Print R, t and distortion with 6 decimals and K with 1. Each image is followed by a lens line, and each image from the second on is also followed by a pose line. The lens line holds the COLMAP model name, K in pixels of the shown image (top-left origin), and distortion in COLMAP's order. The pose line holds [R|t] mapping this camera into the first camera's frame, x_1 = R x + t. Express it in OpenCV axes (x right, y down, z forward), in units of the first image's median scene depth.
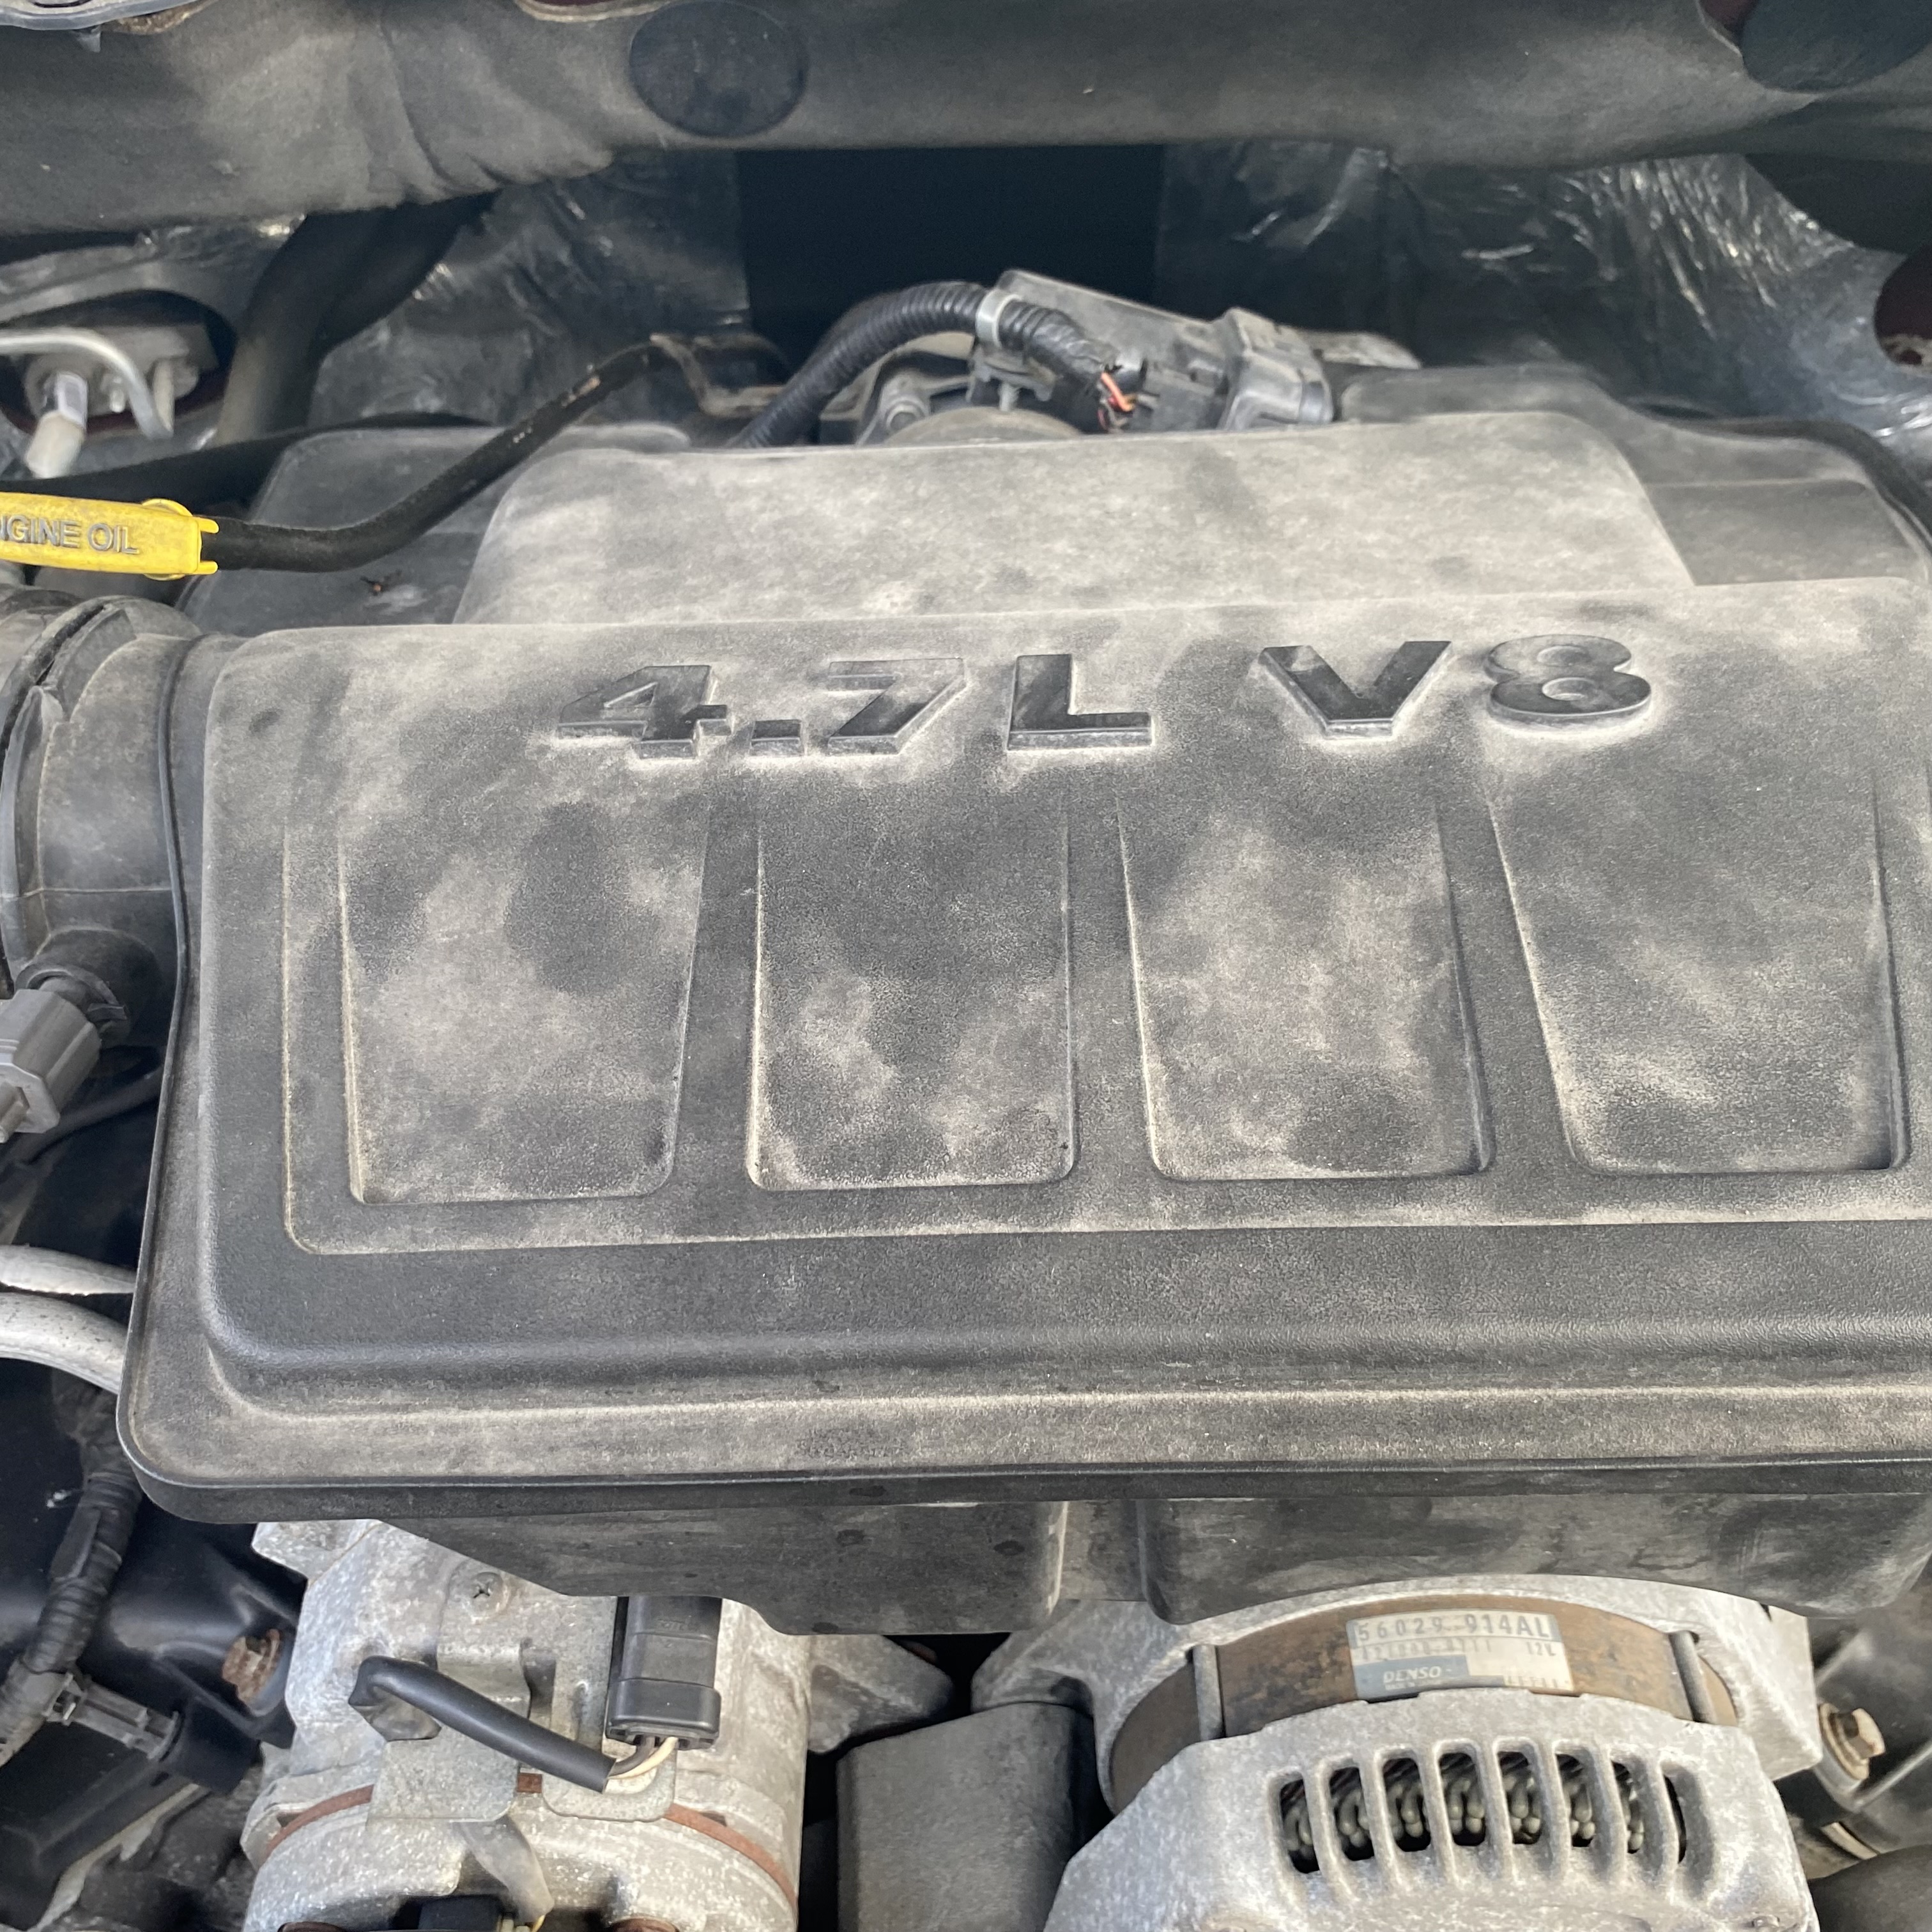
lens RADIAL K [[1919.3, 0, 966.0], [0, 1919.3, 966.0], [0, 0, 1]] dist [0.149951, -0.266089]
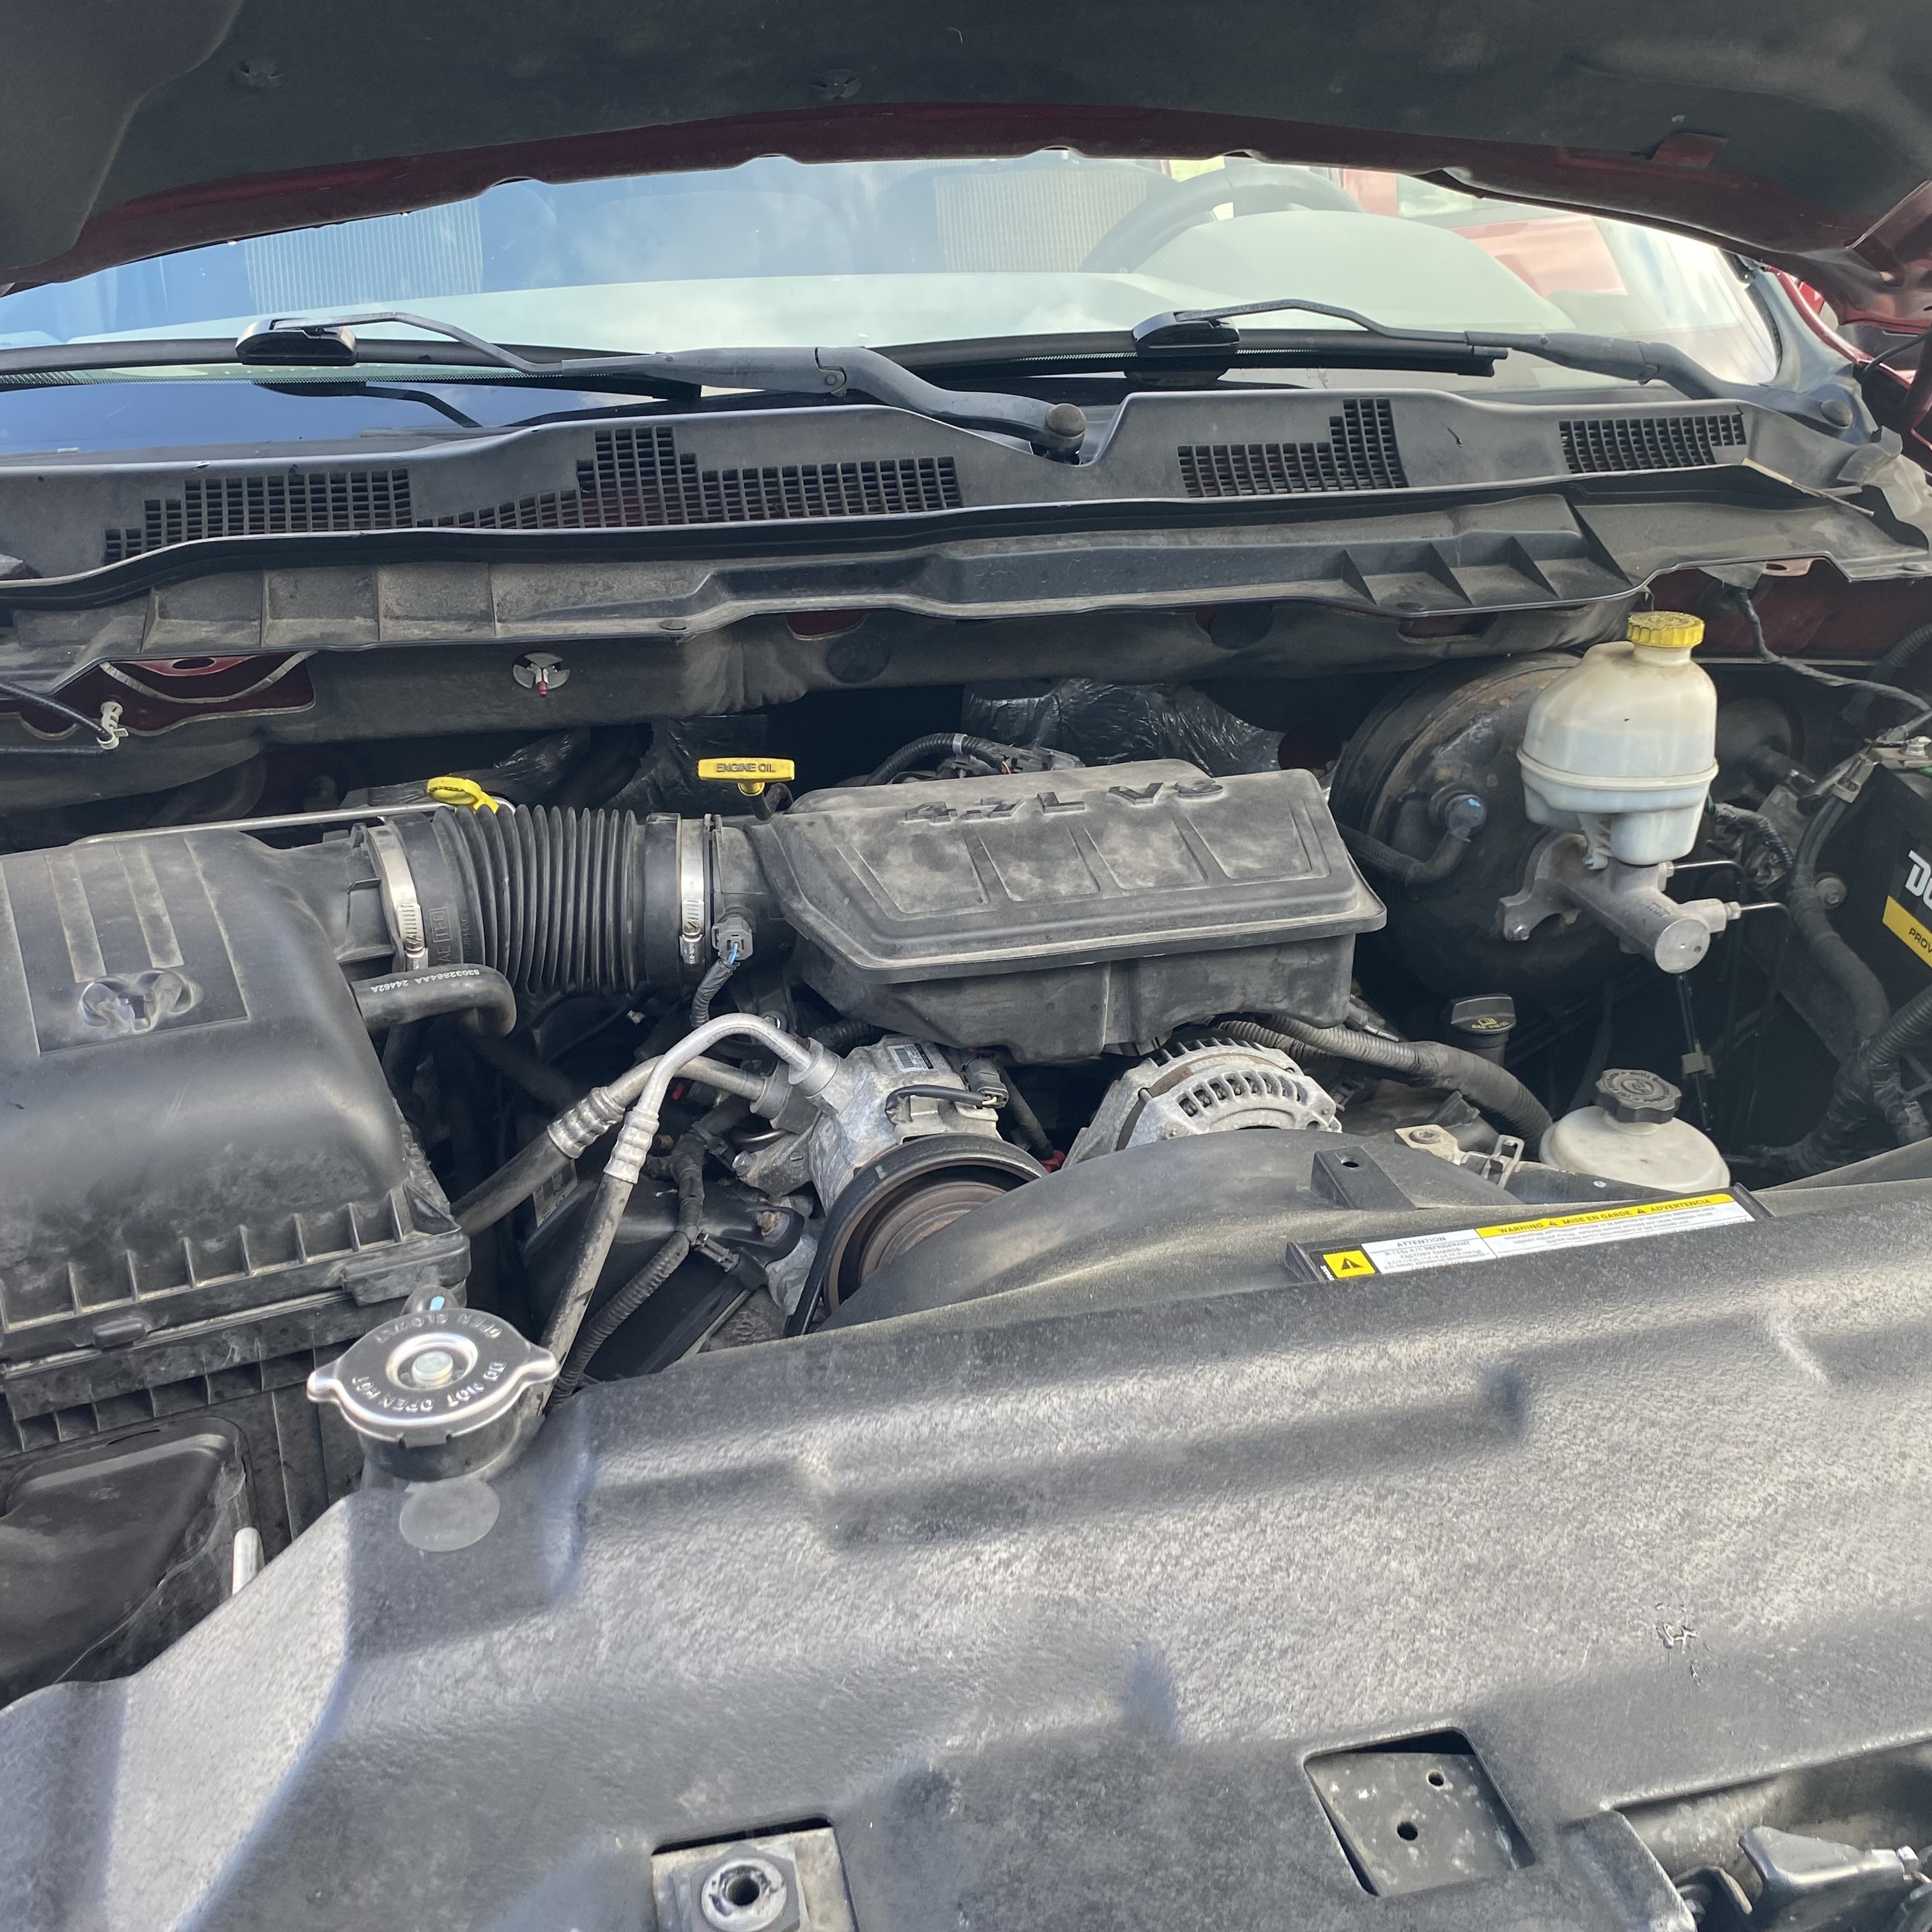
lens RADIAL K [[1919.3, 0, 966.0], [0, 1919.3, 966.0], [0, 0, 1]] dist [0.149951, -0.266089]
pose [[0.971022, -0.072382, 0.227768, -0.877688], [0.146330, 0.933571, -0.327158, 1.191110], [-0.188957, 0.351007, 0.917109, -1.900328]]
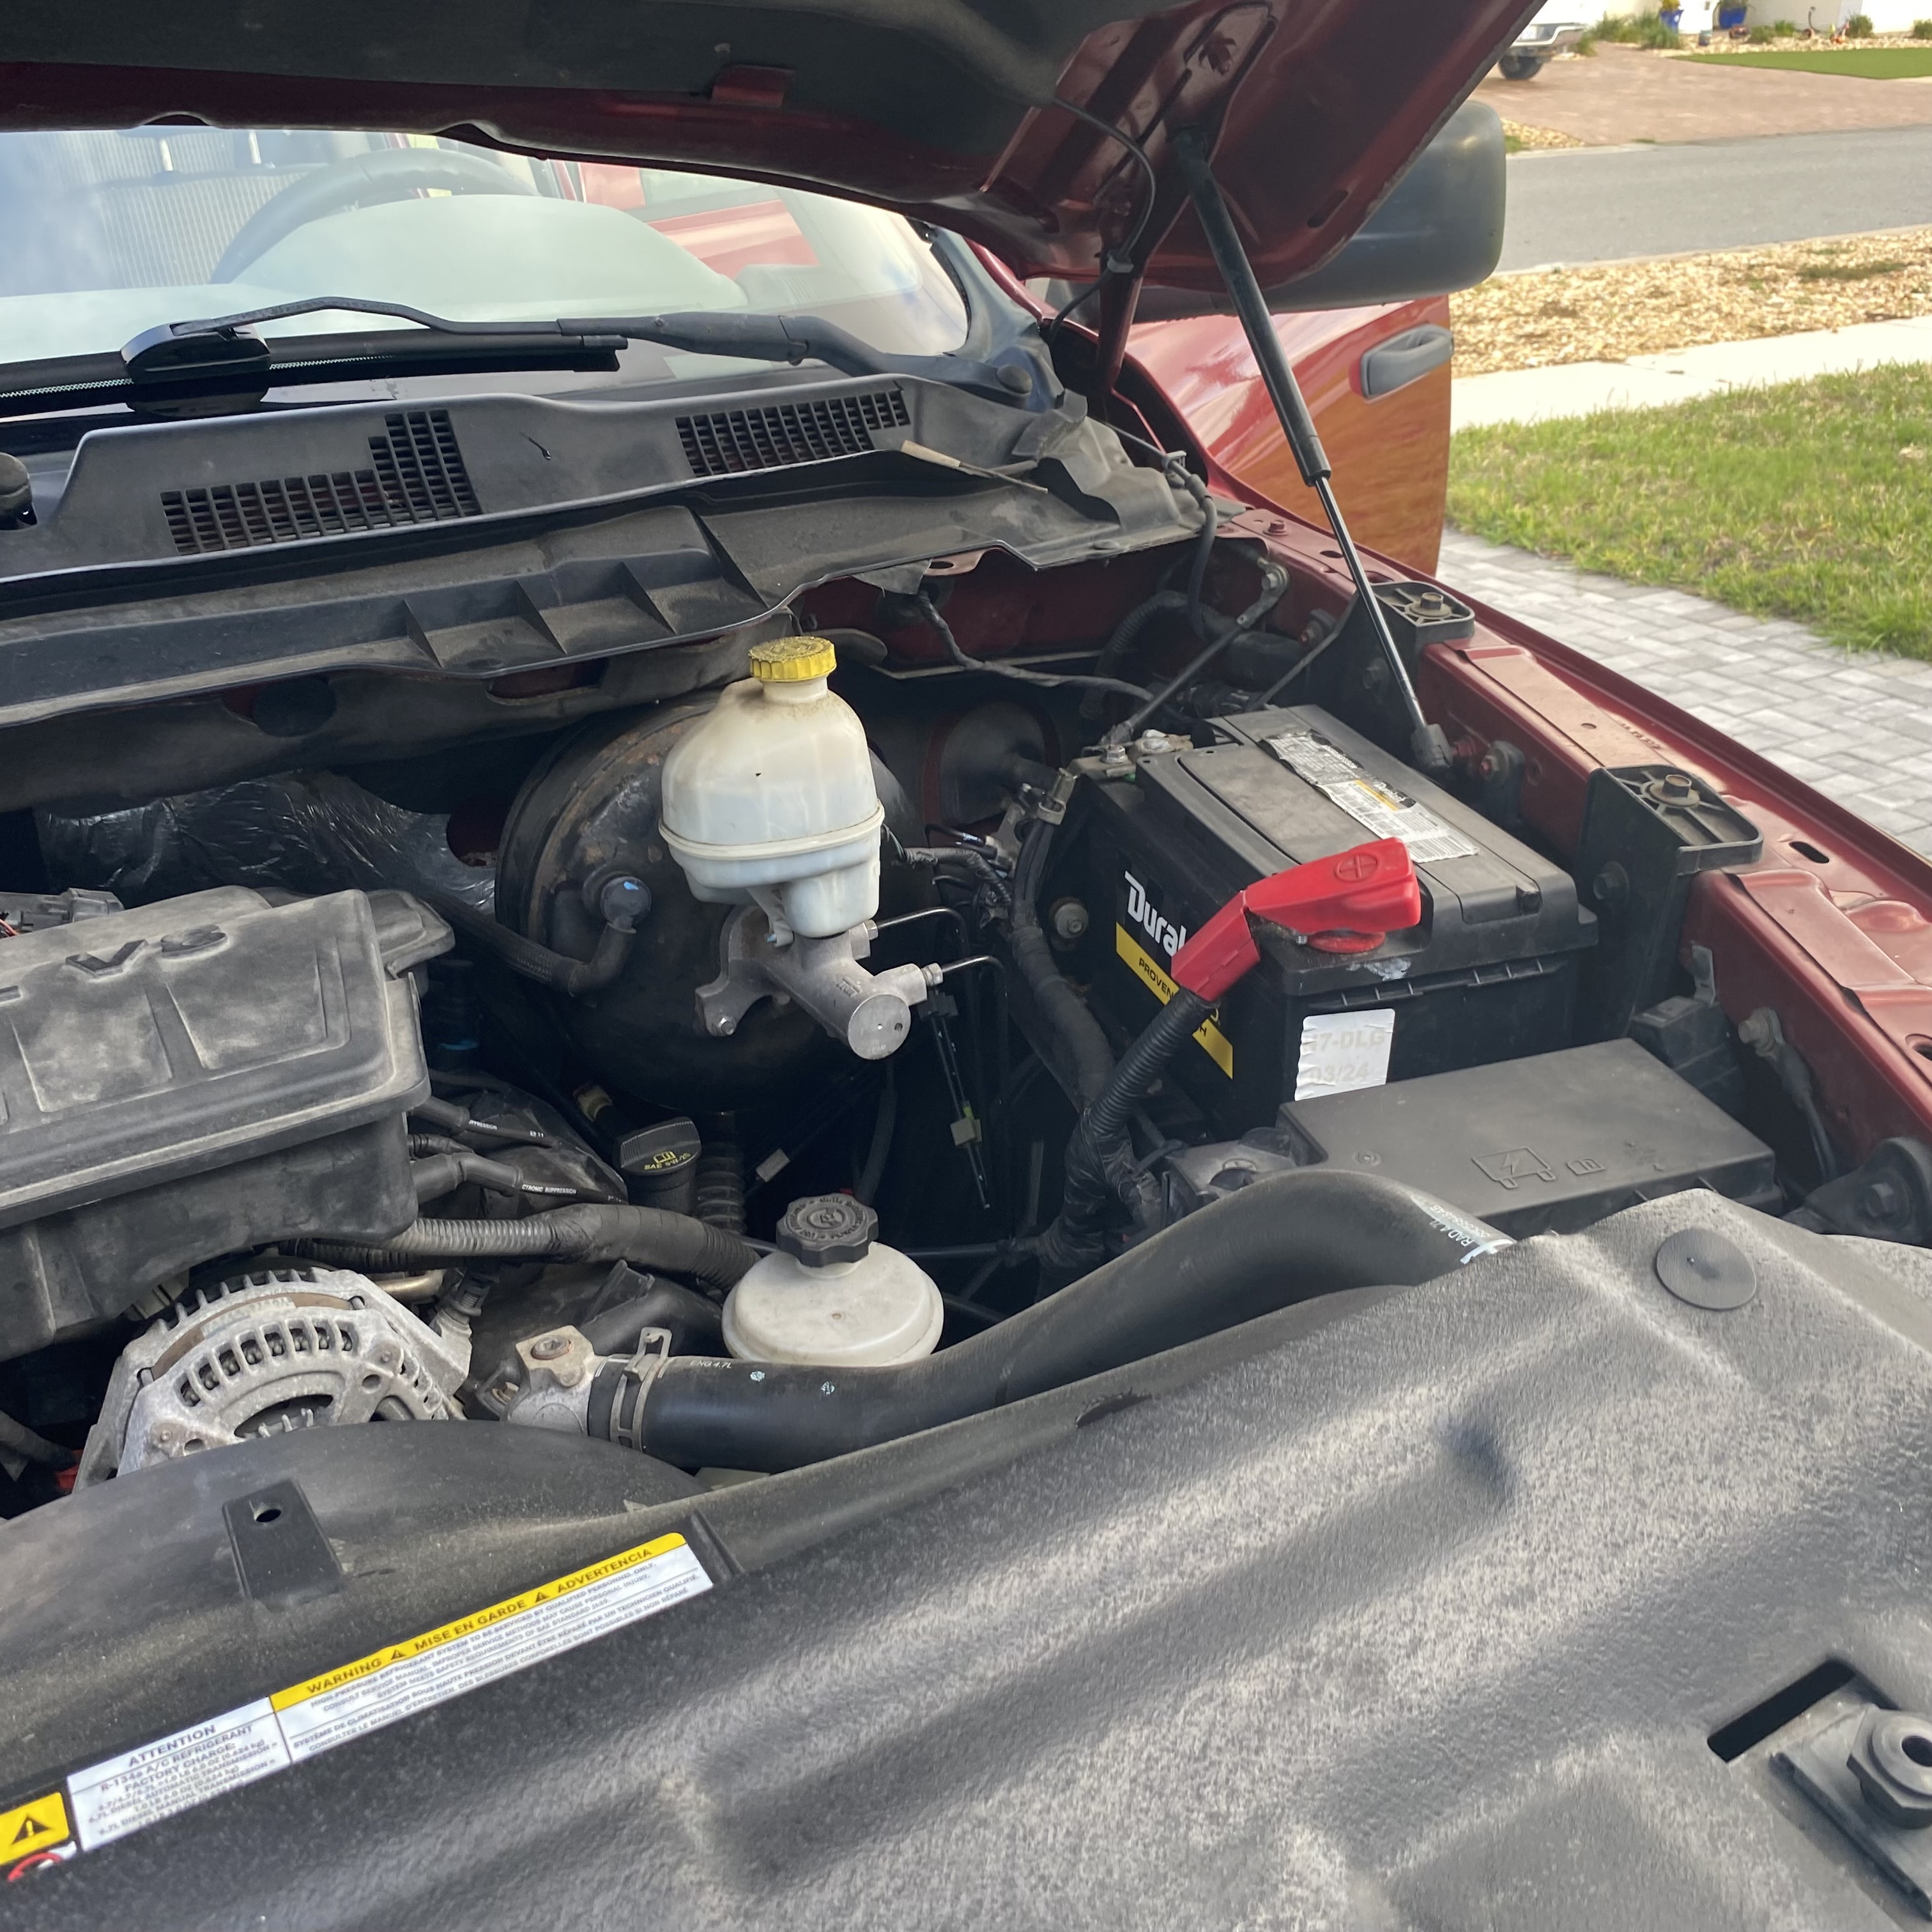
lens RADIAL K [[1930.7, 0, 892.6], [0, 1930.7, 963.1], [0, 0, 1]] dist [0.190274, -0.530461]
pose [[0.881349, -0.215376, 0.420519, 0.033640], [0.352706, 0.892135, -0.282301, 0.932461], [-0.314359, 0.397125, 0.862247, -1.489892]]
